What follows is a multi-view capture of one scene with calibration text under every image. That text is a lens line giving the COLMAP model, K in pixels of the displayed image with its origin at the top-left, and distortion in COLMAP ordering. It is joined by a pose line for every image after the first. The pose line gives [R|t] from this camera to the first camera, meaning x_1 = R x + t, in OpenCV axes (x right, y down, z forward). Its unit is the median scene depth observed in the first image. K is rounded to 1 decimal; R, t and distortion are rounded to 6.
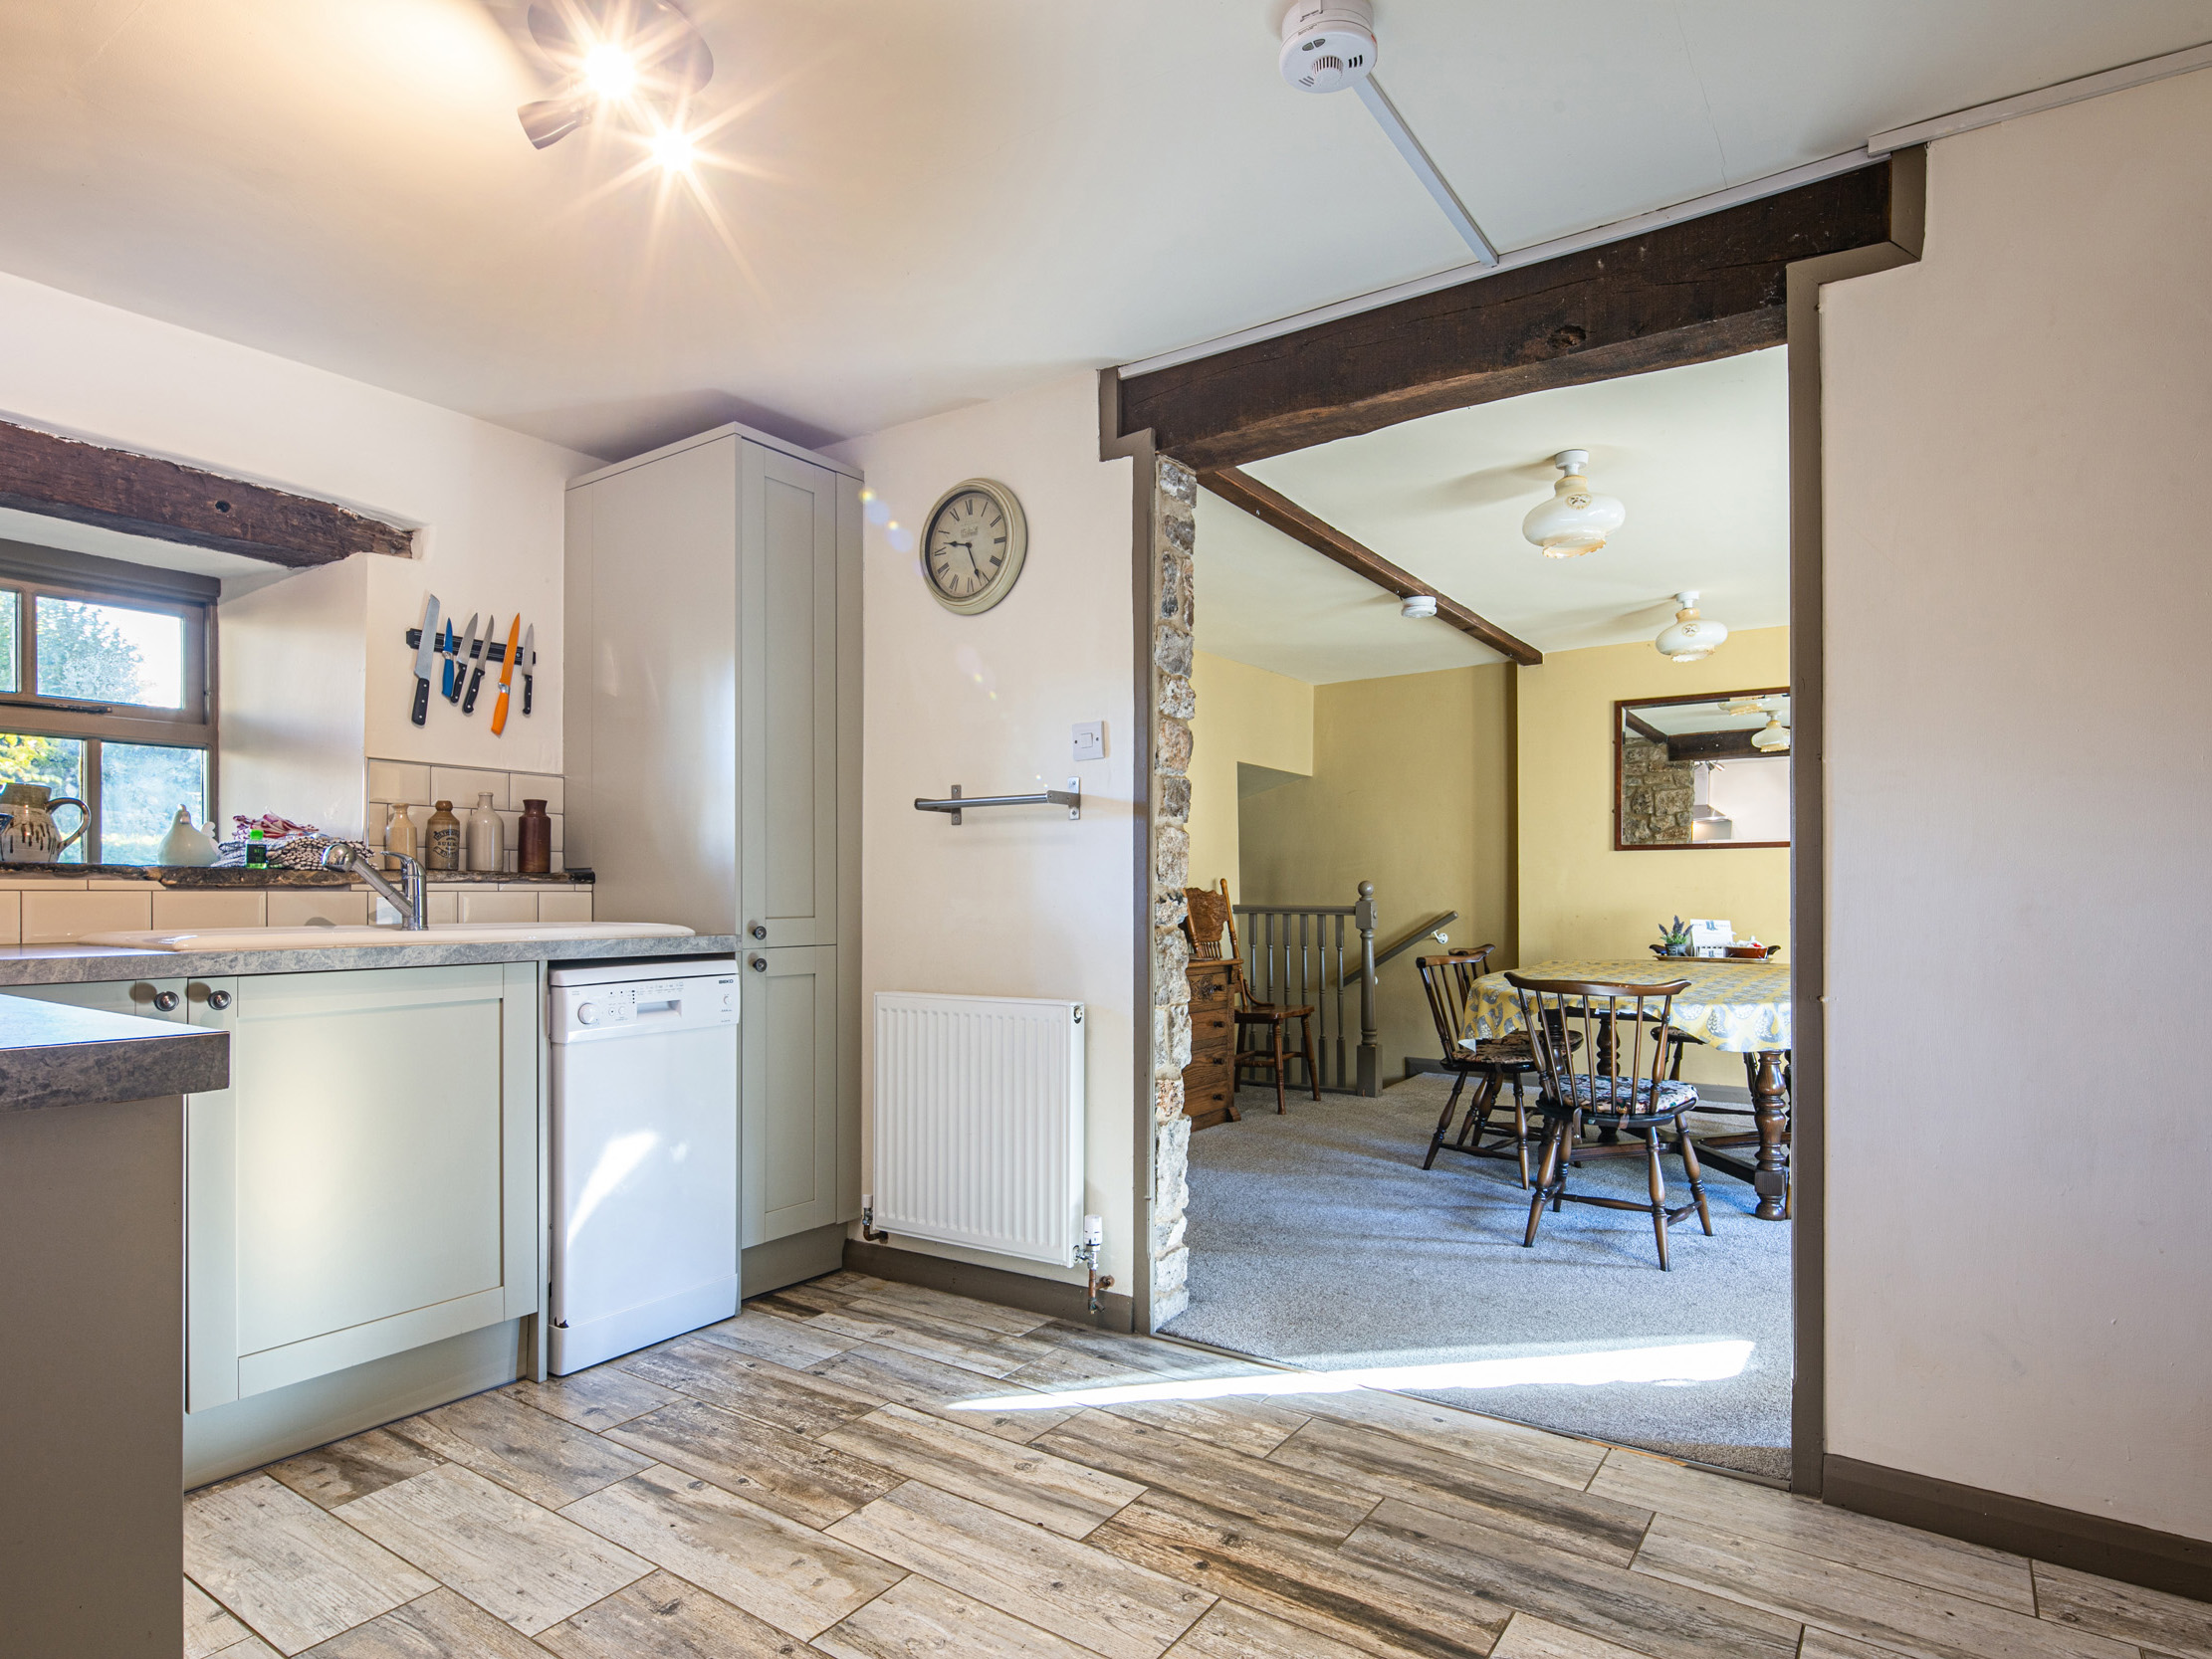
lens RADIAL K [[1201.8, 0, 1102.0], [0, 1201.8, 889.9], [0, 0, 1]] dist [0.000620, -0.001263]
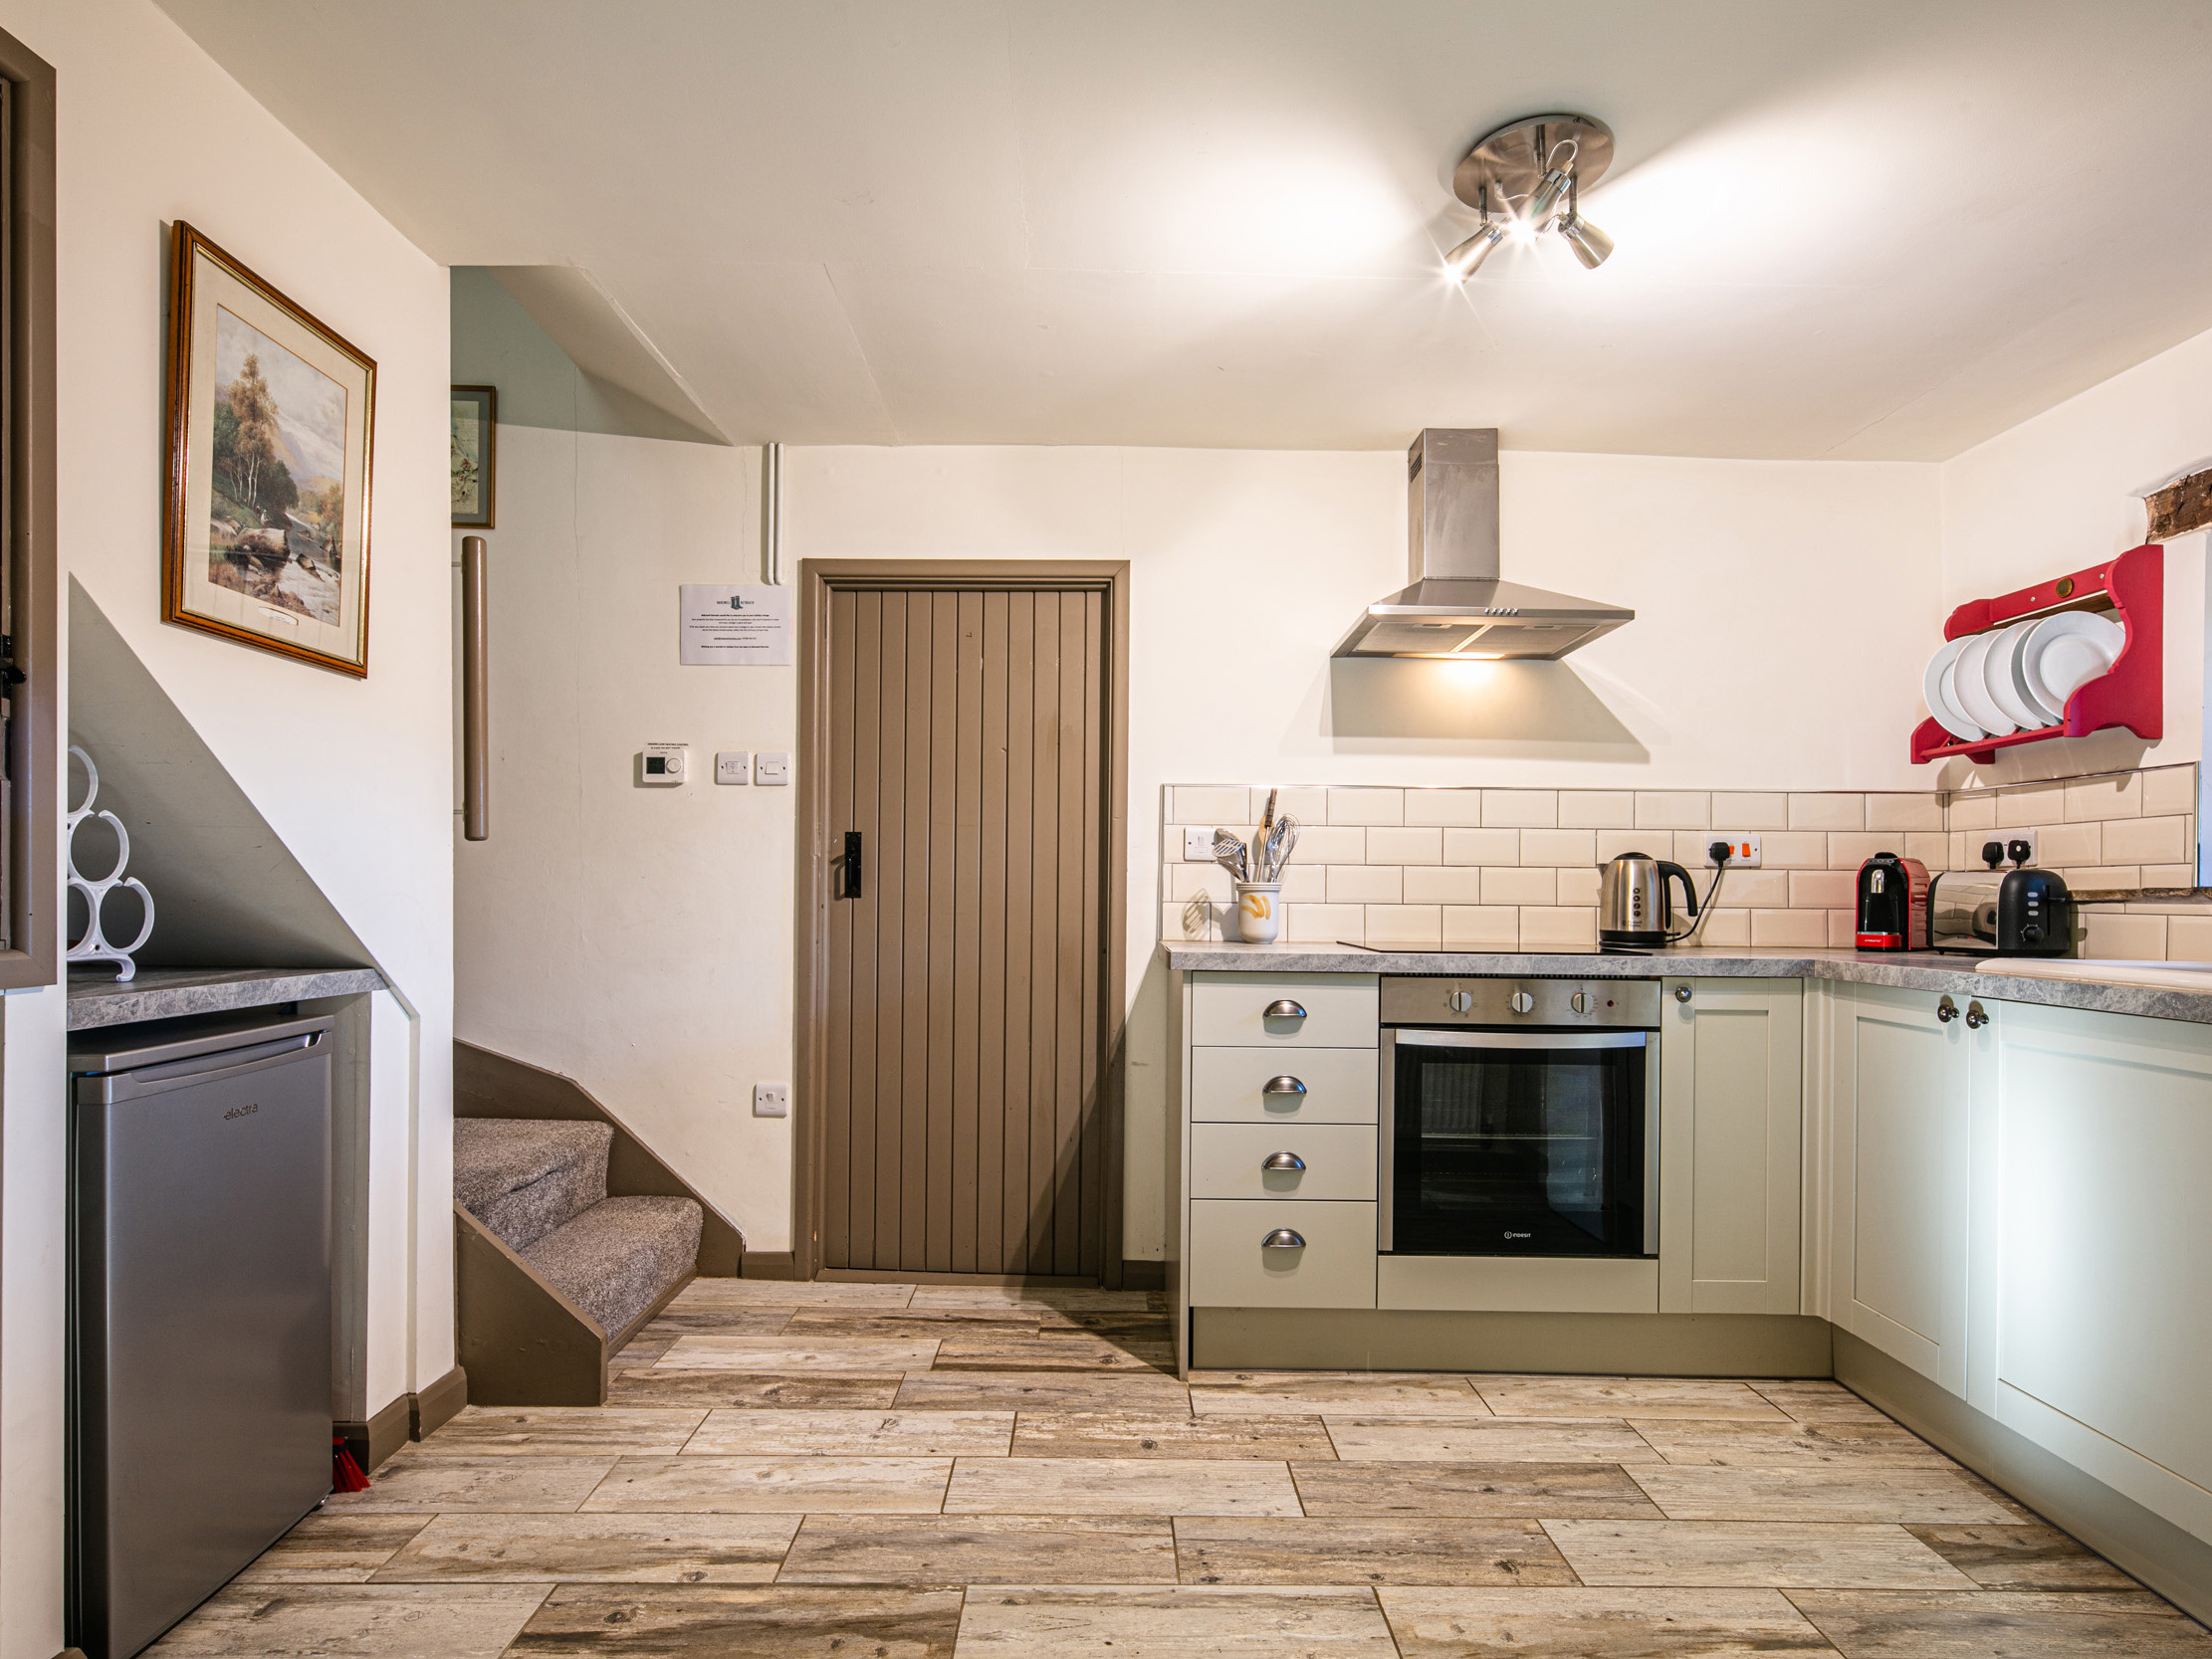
lens RADIAL K [[1201.8, 0, 1102.0], [0, 1201.8, 889.9], [0, 0, 1]] dist [0.000620, -0.001263]
pose [[-0.821470, -0.011852, -0.570129, 0.199606], [-0.008105, 0.999926, -0.009109, -0.002302], [0.570194, -0.002862, -0.821505, 0.584686]]
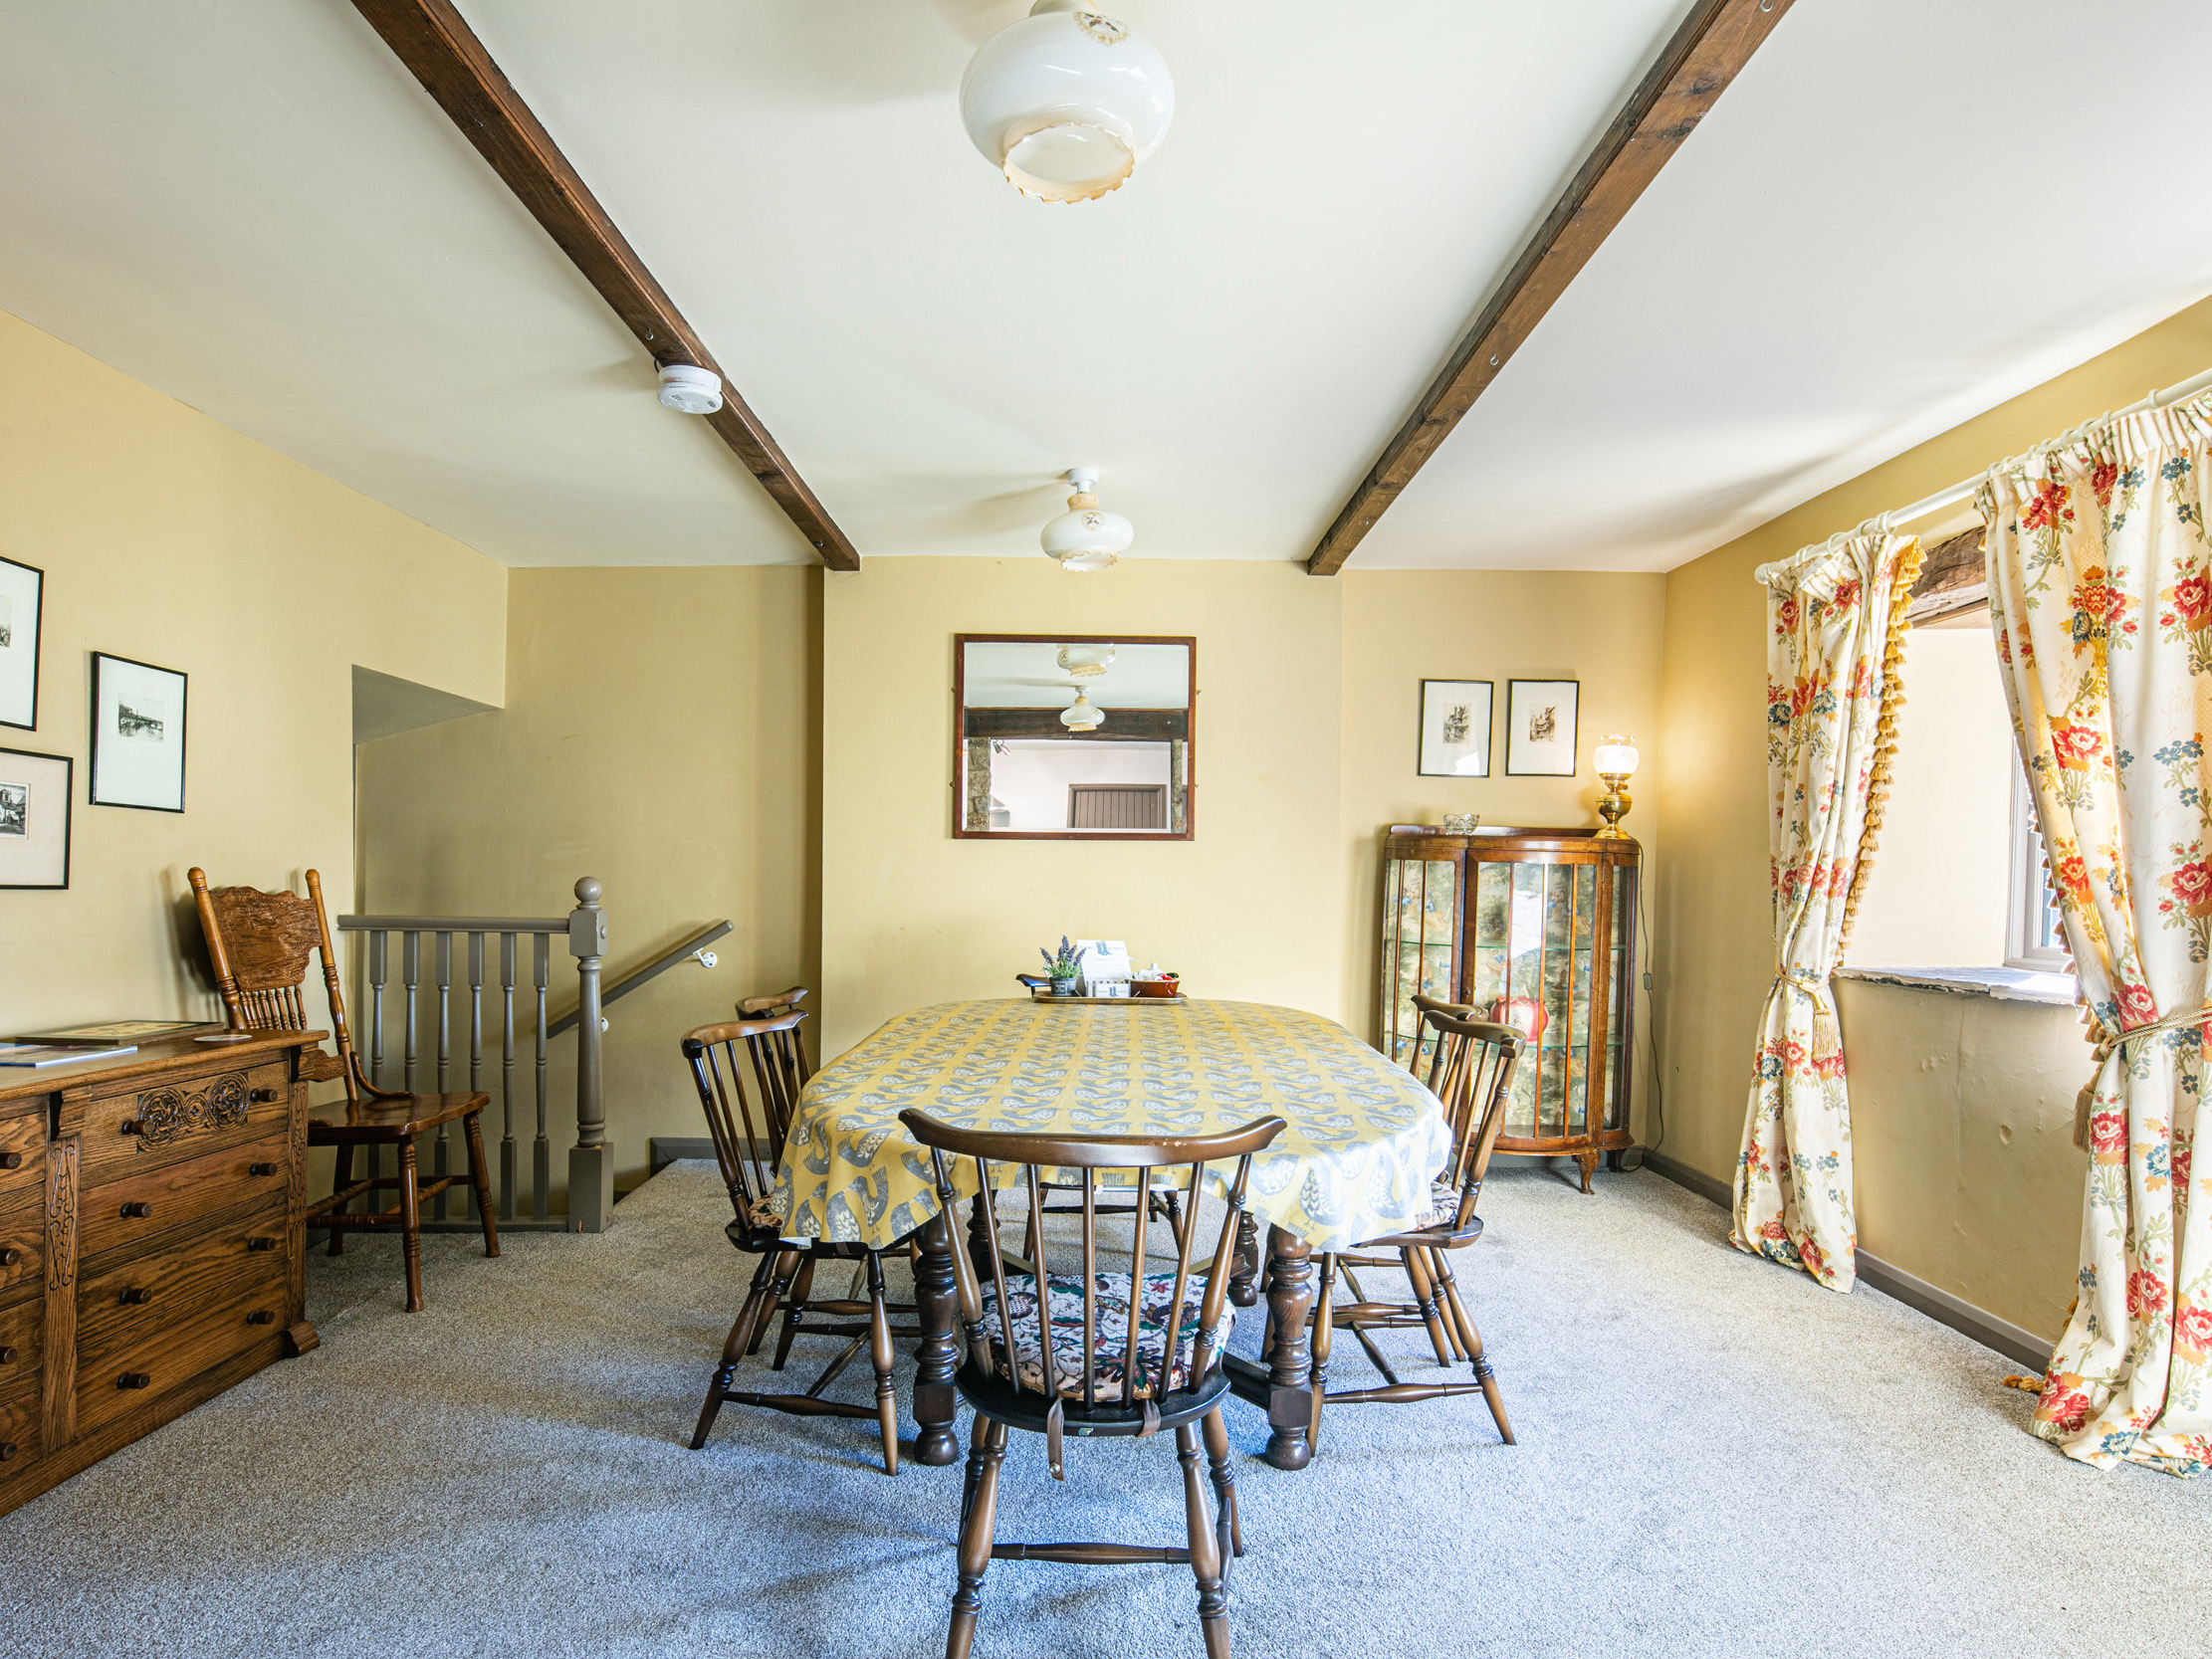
lens RADIAL K [[1183.5, 0, 1104.6], [0, 1183.5, 875.6], [0, 0, 1]] dist [0.003435, -0.000092]
pose [[0.814885, 0.009890, 0.579539, 0.101725], [-0.011778, 0.999931, -0.000504, -0.013379], [-0.579503, -0.006415, 0.814945, 0.430312]]
